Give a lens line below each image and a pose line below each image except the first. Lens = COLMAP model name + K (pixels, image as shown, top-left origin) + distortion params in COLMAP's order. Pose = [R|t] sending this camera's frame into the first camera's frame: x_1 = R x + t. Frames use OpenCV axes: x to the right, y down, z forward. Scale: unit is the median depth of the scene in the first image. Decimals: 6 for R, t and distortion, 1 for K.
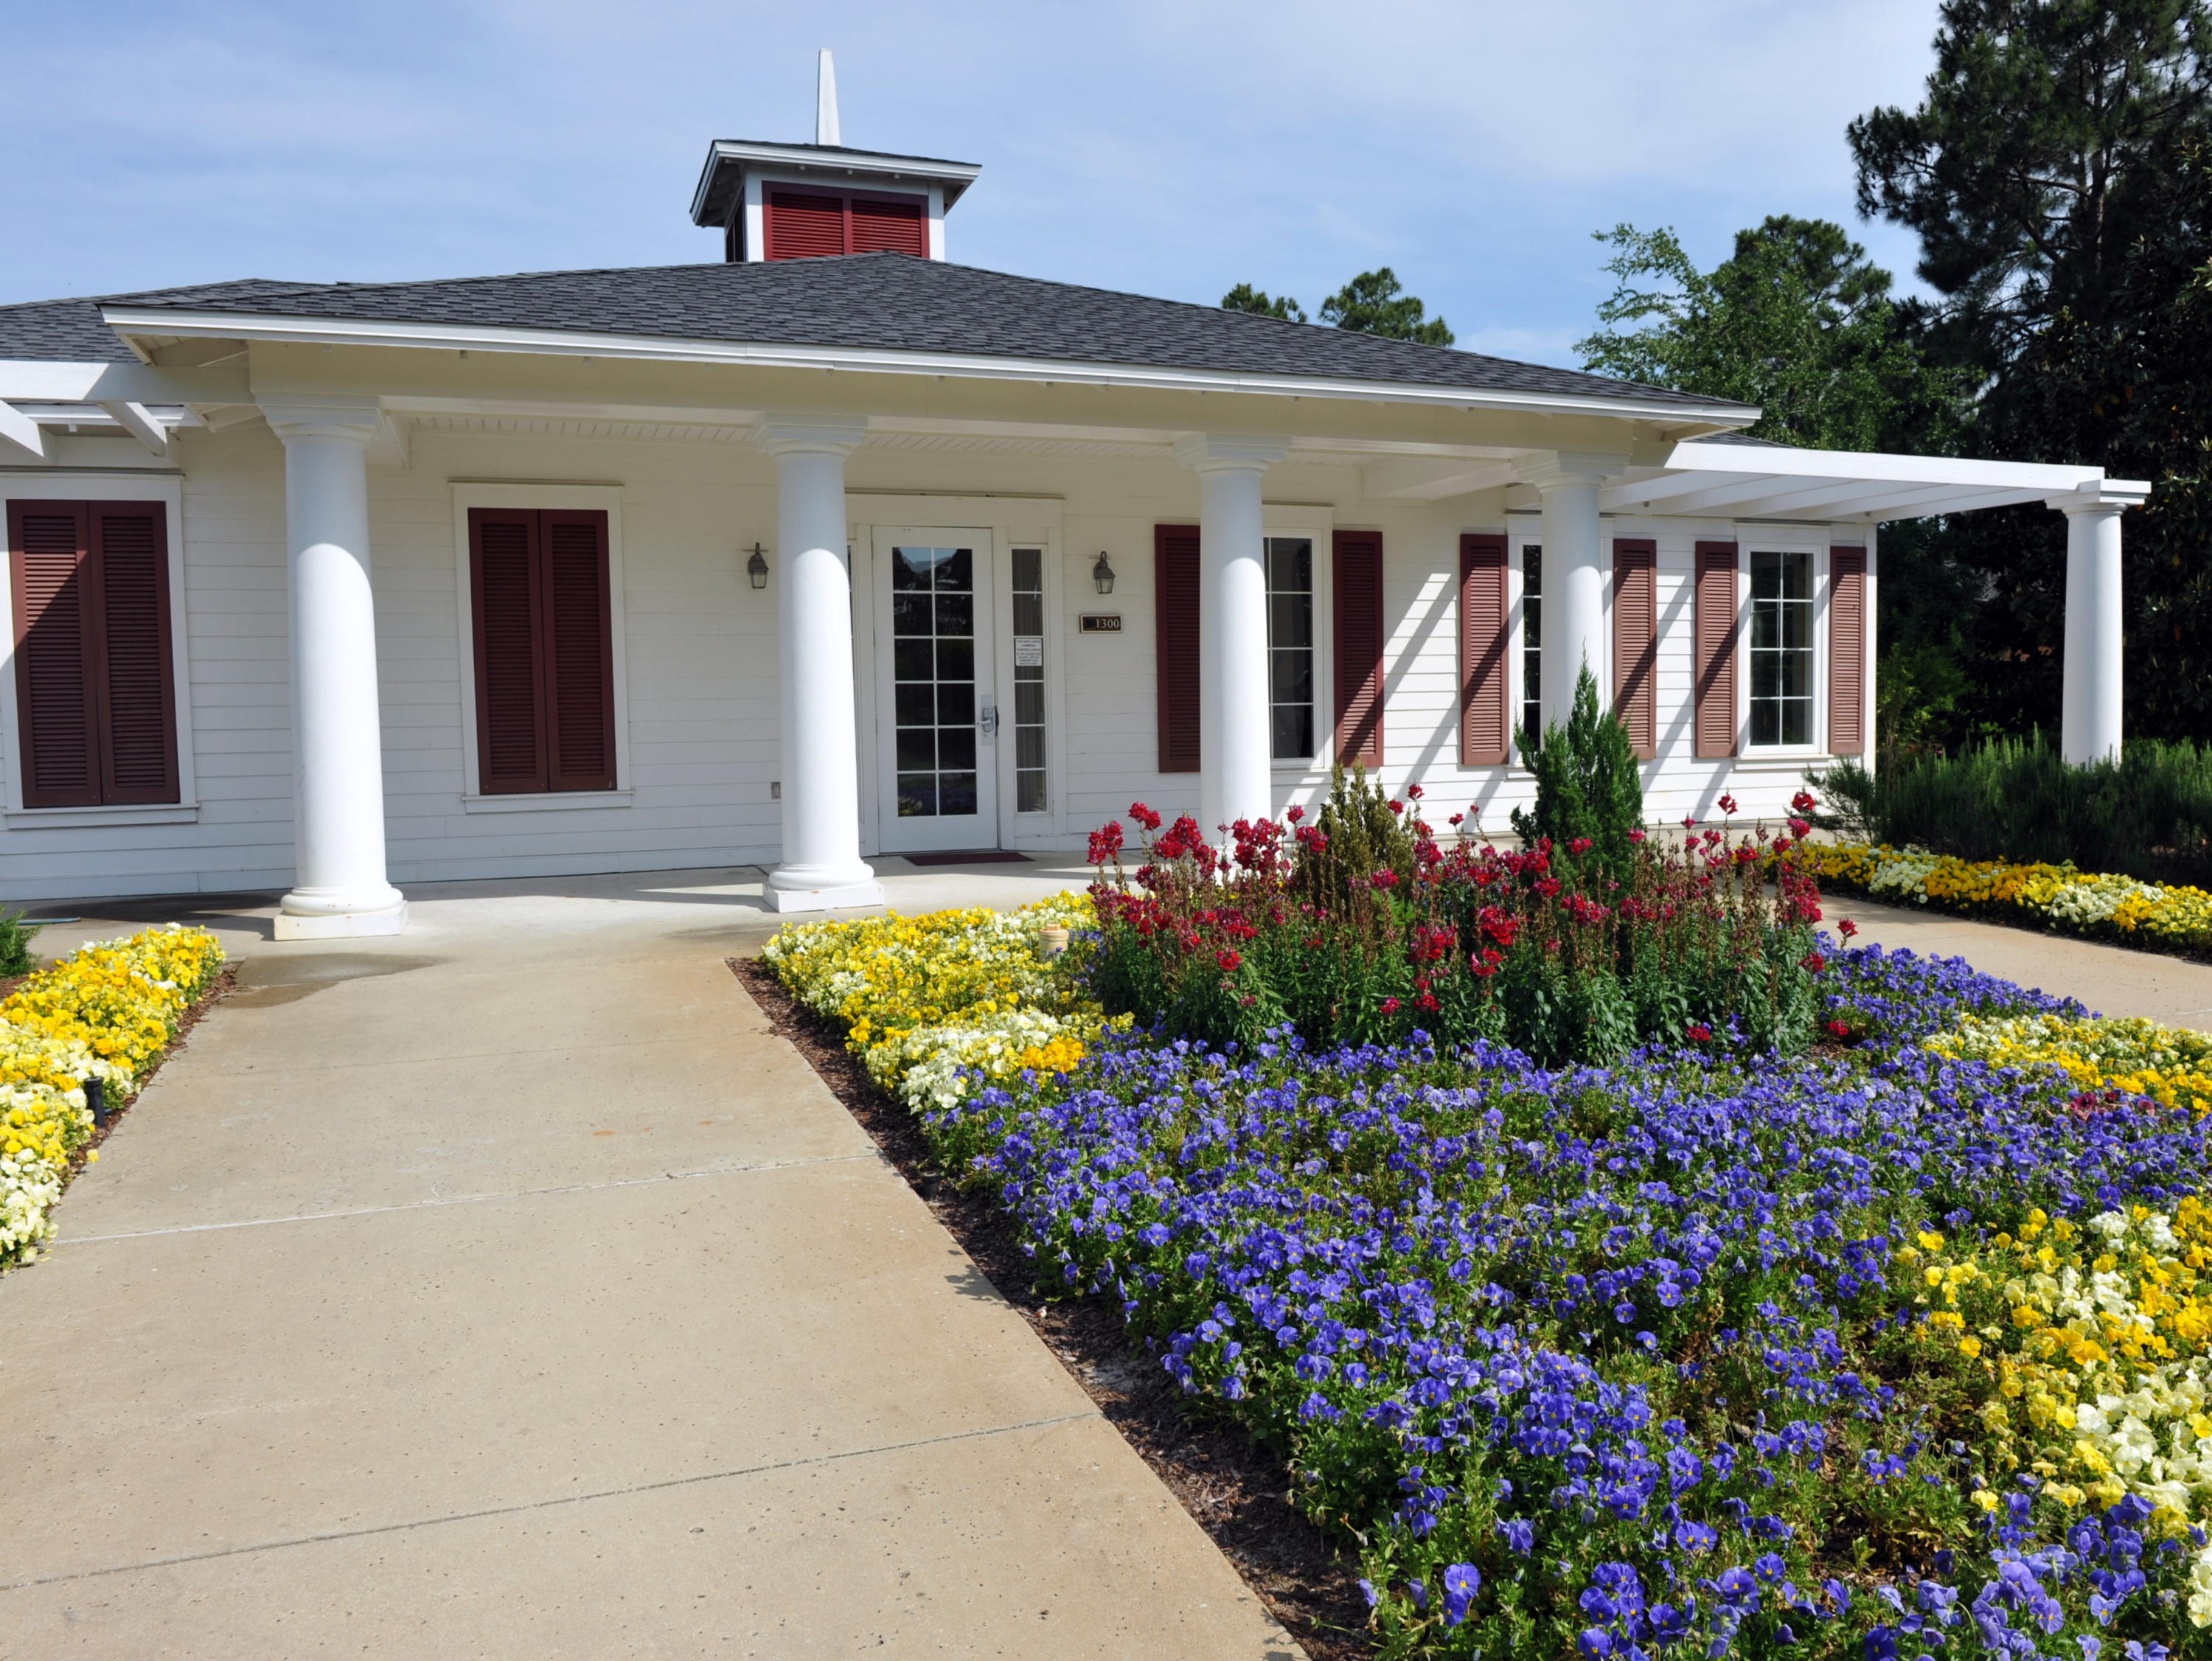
lens RADIAL K [[1878.7, 0, 1106.0], [0, 1878.7, 830.5], [0, 0, 1]] dist [-0.013495, -0.061215]
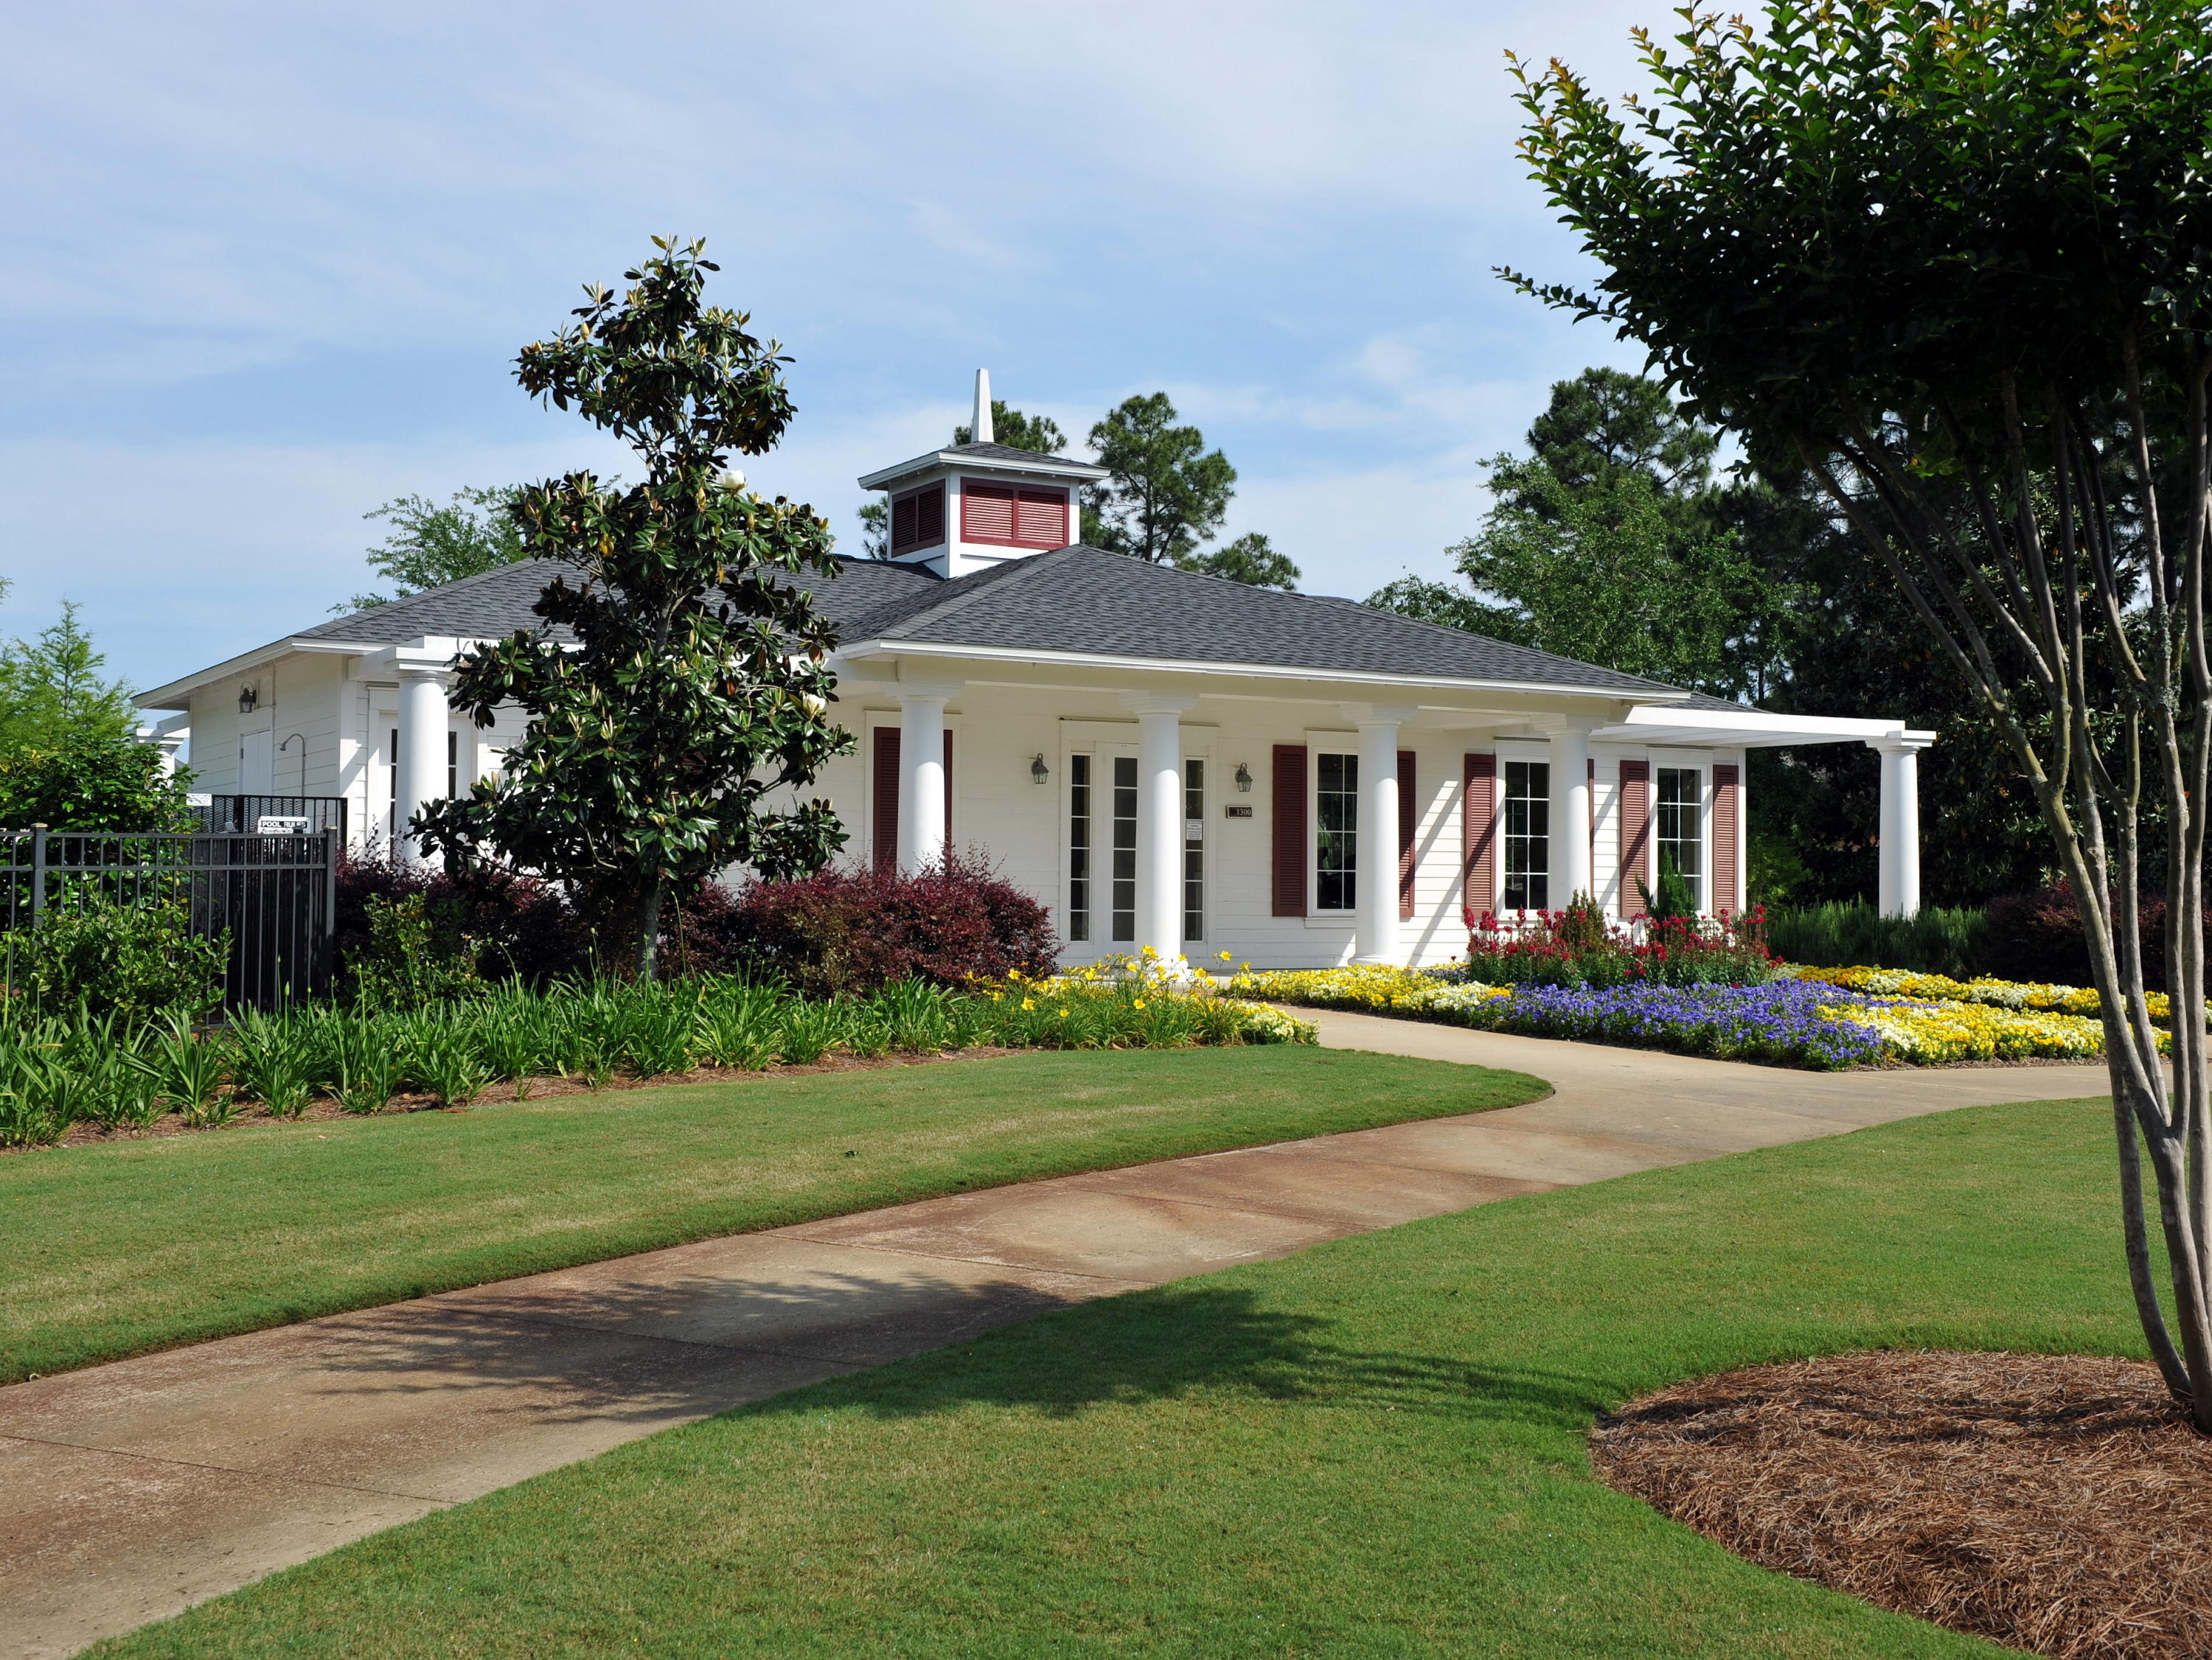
lens RADIAL K [[2254.1, 0, 1106.0], [0, 2254.1, 830.0], [0, 0, 1]] dist [0.063314, -0.001398]
pose [[0.990550, 0.024370, 0.134968, -0.283546], [-0.012152, 0.995811, -0.090624, 0.052208], [-0.136611, 0.088128, 0.986697, -0.585907]]
